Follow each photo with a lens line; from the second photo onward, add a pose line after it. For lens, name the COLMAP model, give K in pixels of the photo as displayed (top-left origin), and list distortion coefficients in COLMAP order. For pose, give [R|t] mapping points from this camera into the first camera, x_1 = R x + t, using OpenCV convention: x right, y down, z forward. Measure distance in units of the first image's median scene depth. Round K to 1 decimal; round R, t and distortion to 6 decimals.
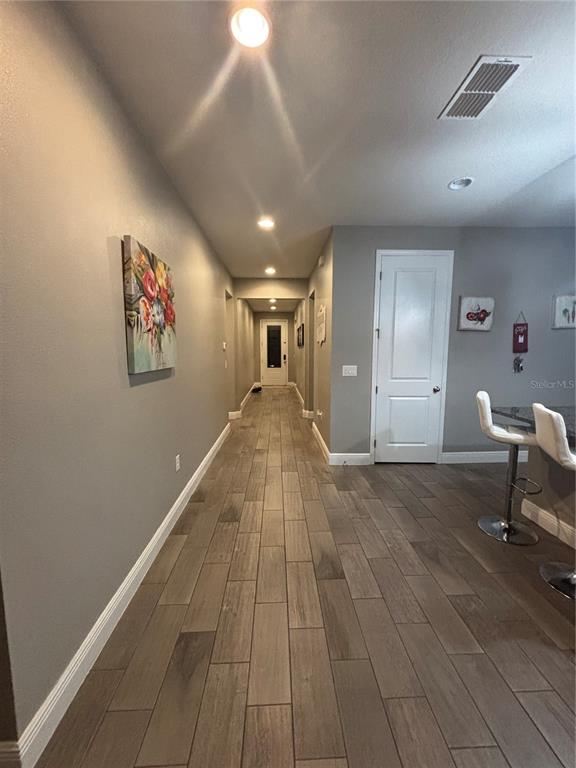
lens RADIAL K [[312.8, 0, 285.6], [0, 312.8, 383.7], [0, 0, 1]] dist [-0.000735, -0.000514]
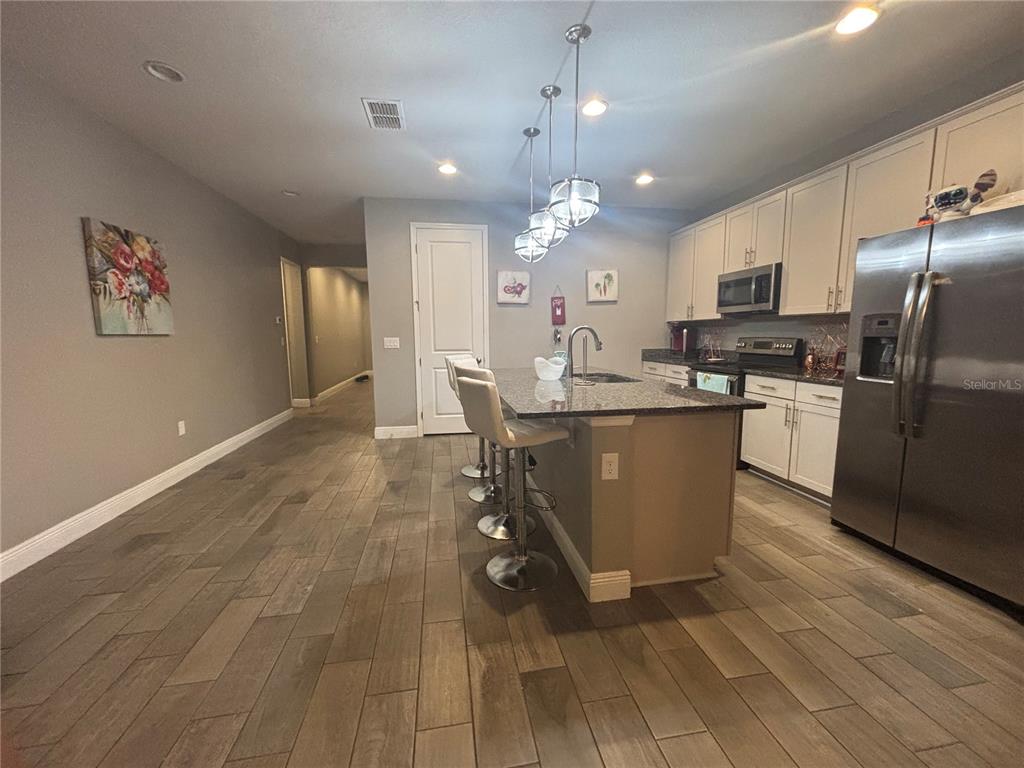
lens RADIAL K [[417.0, 0, 515.7], [0, 417.0, 387.7], [0, 0, 1]] dist [-0.000735, -0.000514]
pose [[0.991577, -0.021664, 0.127691, 0.655949], [0.019451, 0.999639, 0.018555, 0.130194], [-0.128047, -0.015915, 0.991640, -0.581362]]
